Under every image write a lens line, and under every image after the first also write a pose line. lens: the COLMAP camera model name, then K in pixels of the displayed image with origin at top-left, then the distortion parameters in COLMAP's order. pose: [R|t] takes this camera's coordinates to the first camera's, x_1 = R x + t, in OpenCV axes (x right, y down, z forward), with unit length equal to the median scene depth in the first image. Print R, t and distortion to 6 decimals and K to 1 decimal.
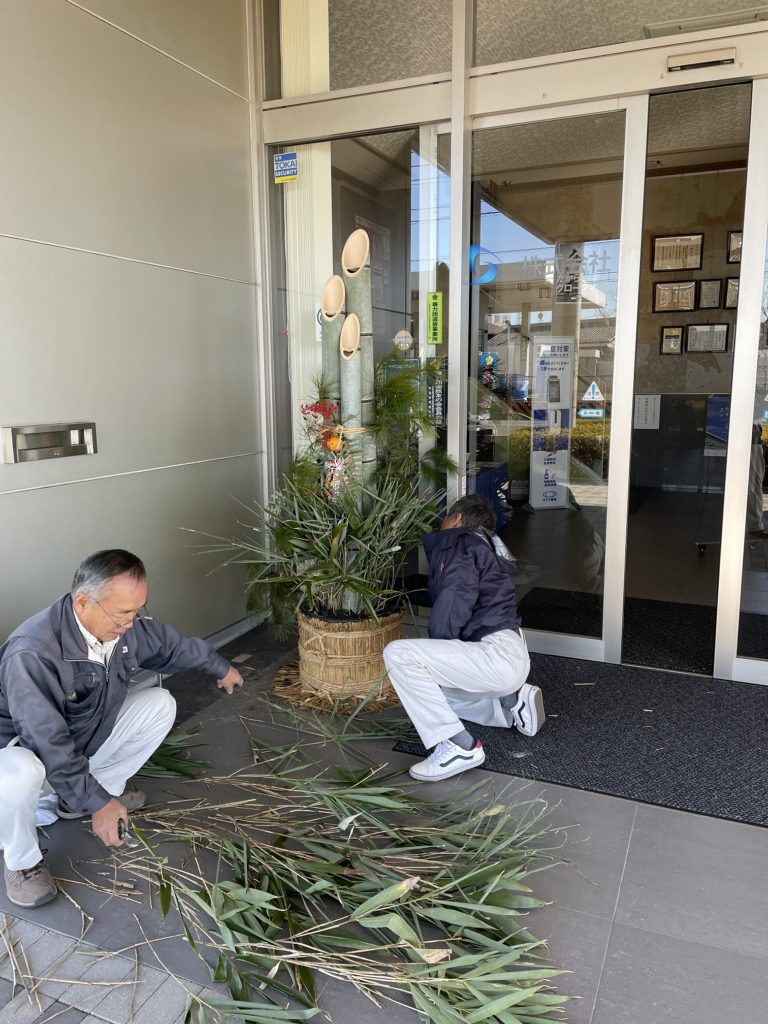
lens RADIAL K [[775.7, 0, 383.6], [0, 775.7, 512.3], [0, 0, 1]] dist [0.025949, -0.042820]
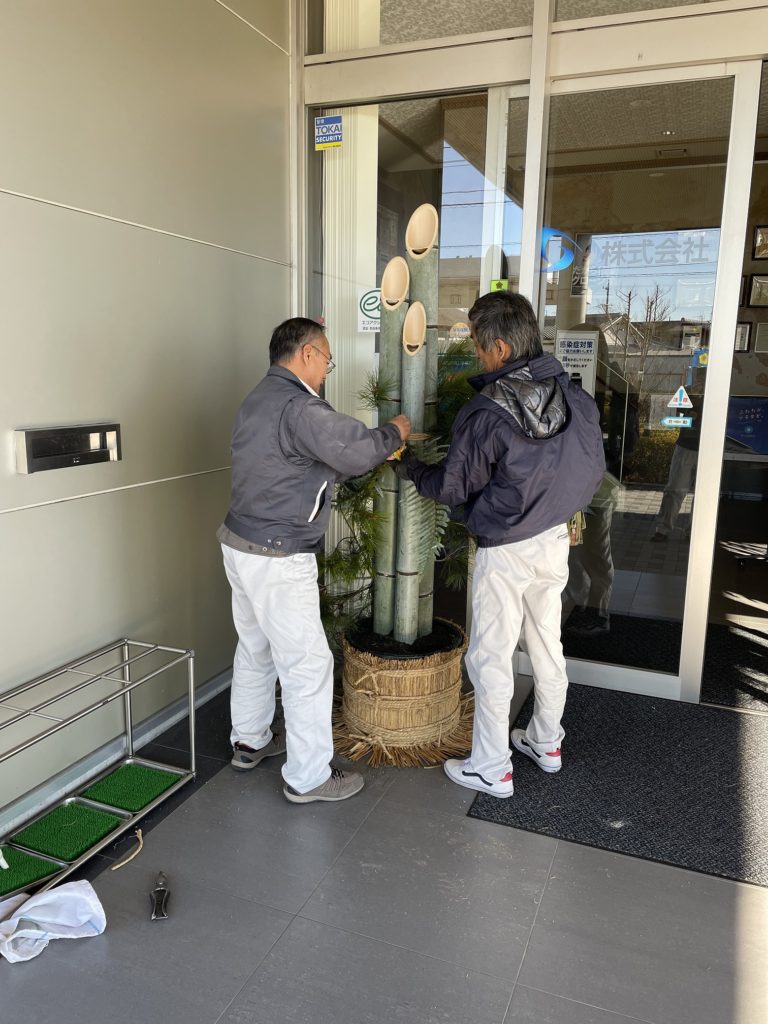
lens RADIAL K [[775.7, 0, 383.8], [0, 775.7, 514.7], [0, 0, 1]] dist [0.025949, -0.042820]
pose [[0.999230, 0.018036, 0.034850, -0.095437], [-0.018607, 0.999697, 0.016114, -0.030318], [-0.034549, -0.016750, 0.999263, 0.125359]]
